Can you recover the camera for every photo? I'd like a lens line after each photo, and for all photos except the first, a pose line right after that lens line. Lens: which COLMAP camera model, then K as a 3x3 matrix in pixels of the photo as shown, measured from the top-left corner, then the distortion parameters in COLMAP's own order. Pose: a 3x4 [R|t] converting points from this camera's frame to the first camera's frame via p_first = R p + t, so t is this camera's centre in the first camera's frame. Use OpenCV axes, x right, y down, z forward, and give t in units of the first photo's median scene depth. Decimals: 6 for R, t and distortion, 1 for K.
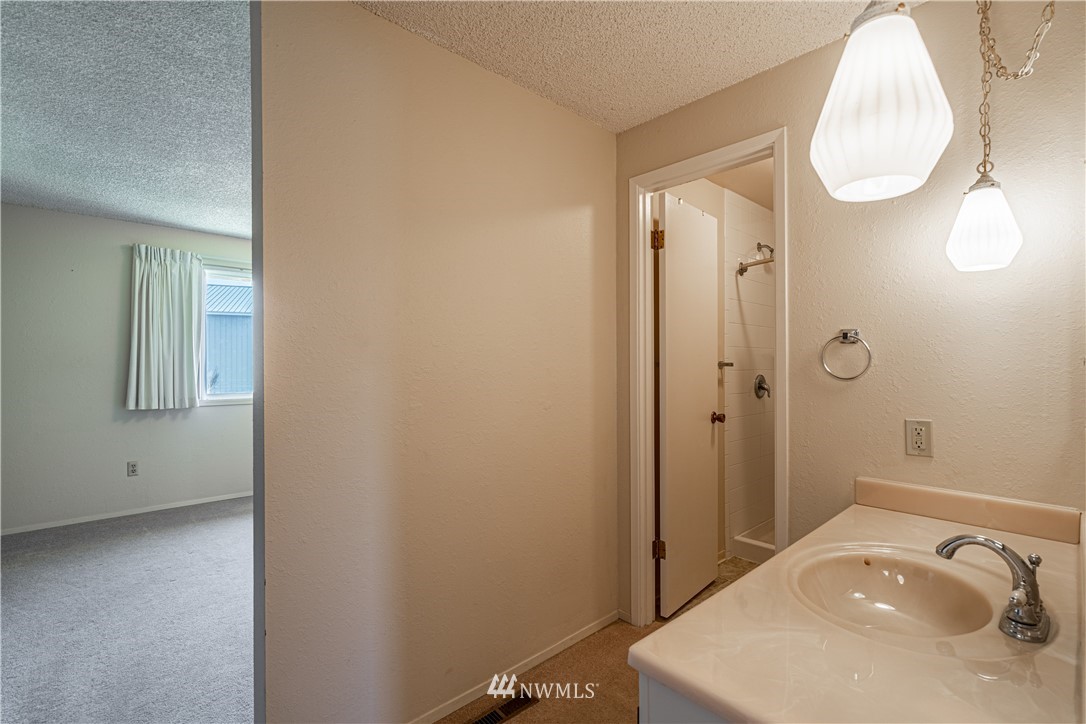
lens RADIAL K [[498.4, 0, 541.8], [0, 498.4, 362.5], [0, 0, 1]] dist [-0.002824, -0.000584]
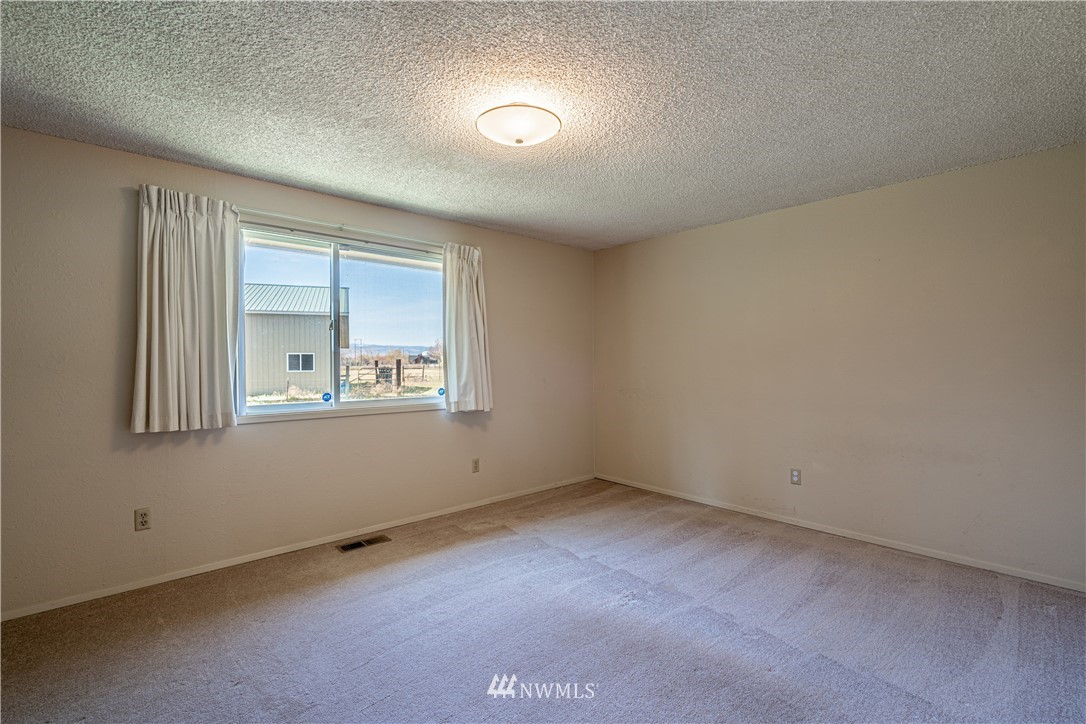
lens RADIAL K [[498.4, 0, 546.7], [0, 498.4, 360.5], [0, 0, 1]] dist [-0.002824, -0.000584]
pose [[0.999756, -0.010129, -0.019644, -0.256629], [0.010152, 0.999948, 0.001052, 0.002333], [0.019632, -0.001251, 0.999806, 0.333775]]
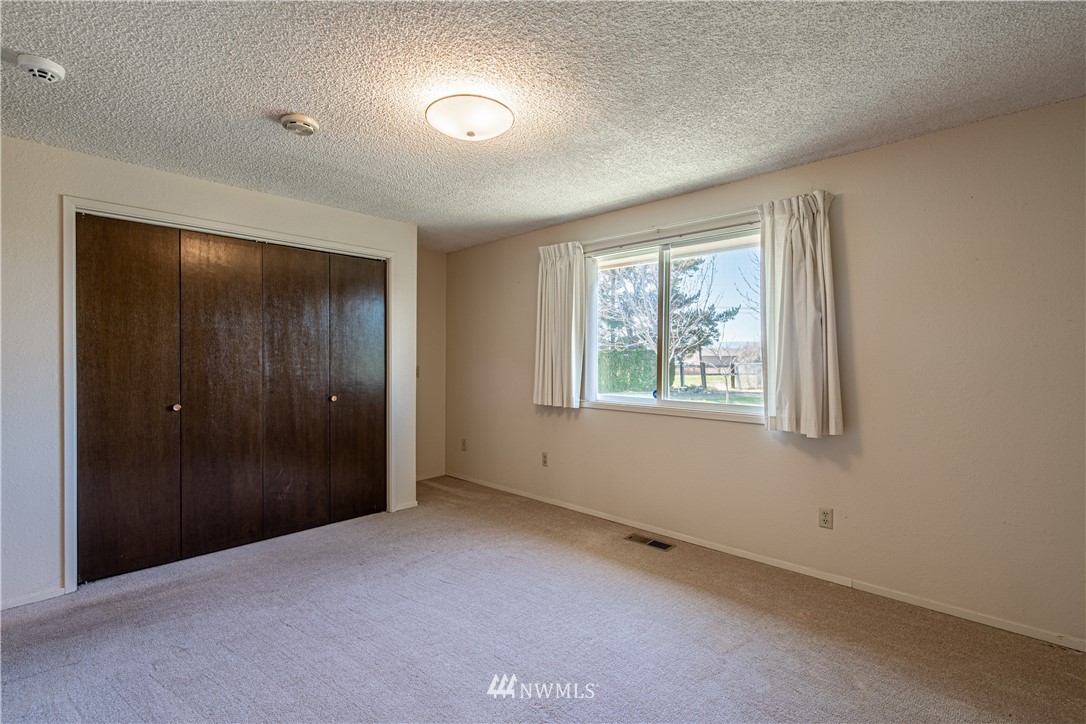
lens RADIAL K [[498.4, 0, 544.8], [0, 498.4, 362.2], [0, 0, 1]] dist [-0.002824, -0.000584]
pose [[0.048189, 0.003054, -0.998834, 0.243585], [-0.001084, 0.999995, 0.003005, 0.001706], [0.998838, 0.000938, 0.048192, 0.941950]]
